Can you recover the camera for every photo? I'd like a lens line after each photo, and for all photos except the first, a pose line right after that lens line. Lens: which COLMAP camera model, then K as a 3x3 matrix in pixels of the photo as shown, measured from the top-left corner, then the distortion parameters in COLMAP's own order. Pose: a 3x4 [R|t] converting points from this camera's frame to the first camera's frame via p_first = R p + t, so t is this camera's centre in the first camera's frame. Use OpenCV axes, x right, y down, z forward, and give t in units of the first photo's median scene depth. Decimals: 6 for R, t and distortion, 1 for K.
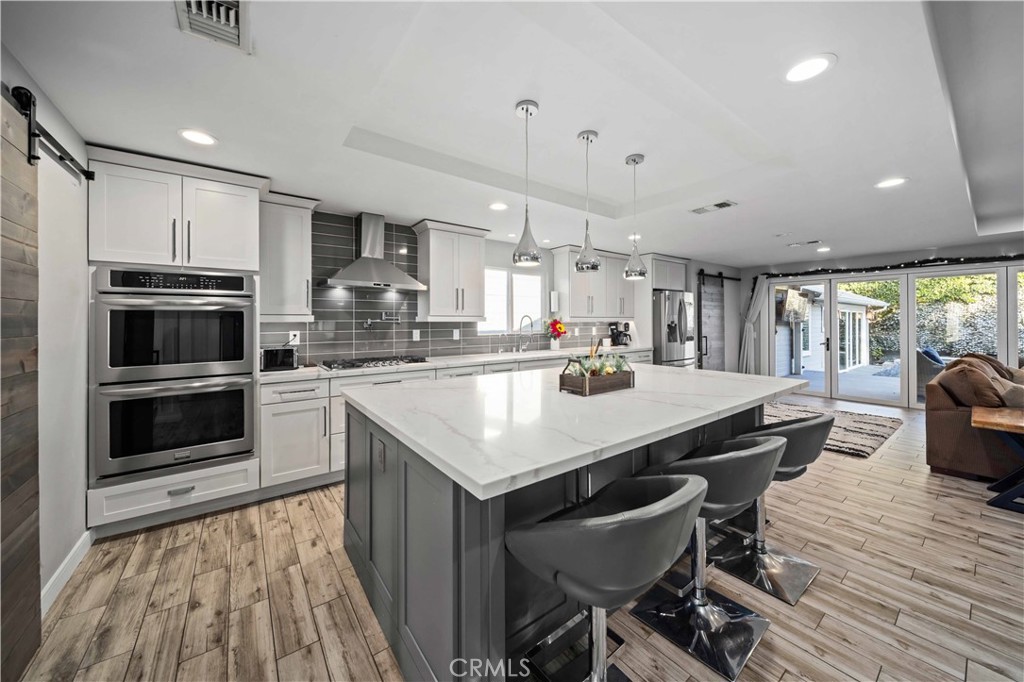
lens RADIAL K [[363.8, 0, 512.7], [0, 363.8, 320.8], [0, 0, 1]] dist [-0.000017, -0.000584]
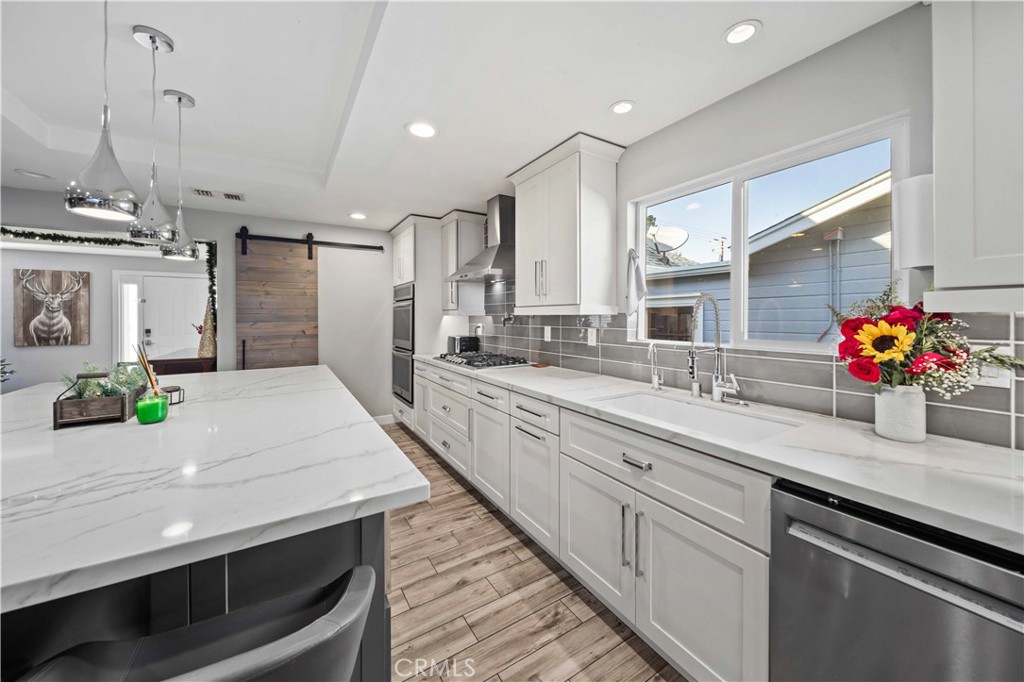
lens RADIAL K [[363.8, 0, 509.6], [0, 363.8, 316.5], [0, 0, 1]] dist [-0.000017, -0.000584]
pose [[-0.093744, 0.001624, -0.995595, 0.487942], [0.004065, 0.999991, 0.001248, 0.004604], [0.995588, -0.003930, -0.093750, 1.041992]]
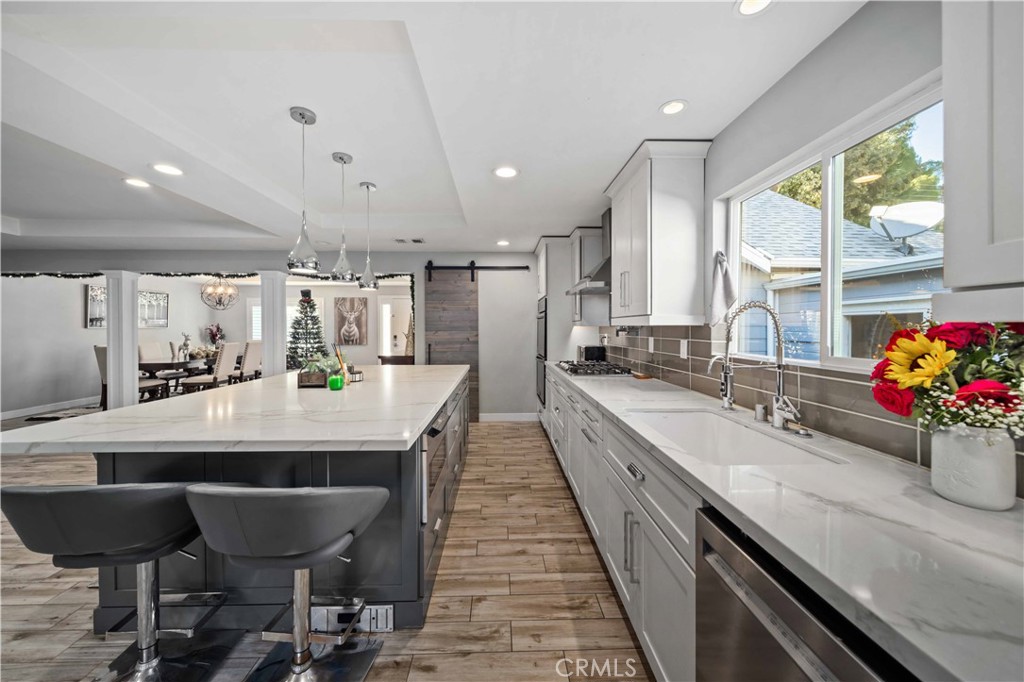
lens RADIAL K [[363.8, 0, 519.1], [0, 363.8, 328.6], [0, 0, 1]] dist [-0.000017, -0.000584]
pose [[-0.575889, 0.005171, -0.817512, 0.481559], [0.003235, 0.999987, 0.004046, 0.005110], [0.817522, -0.000314, -0.575898, 1.269783]]
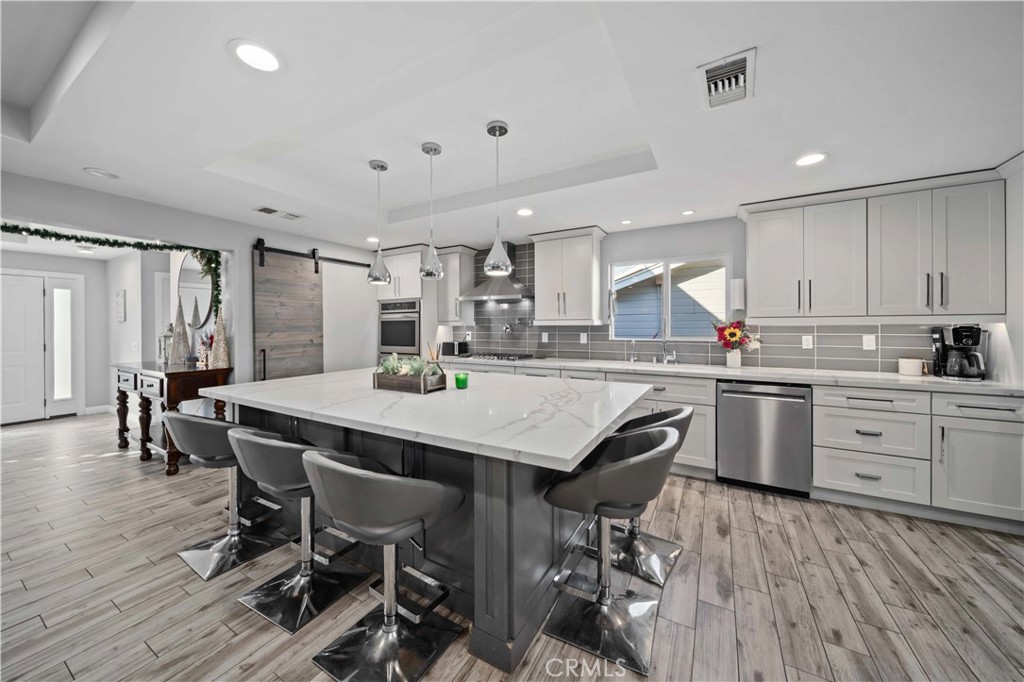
lens RADIAL K [[363.8, 0, 509.9], [0, 363.8, 326.0], [0, 0, 1]] dist [-0.000017, -0.000584]
pose [[0.390658, -0.000764, -0.920536, 0.764073], [0.003910, 0.999992, 0.000829, 0.003028], [0.920528, -0.003923, 0.390658, 0.484184]]
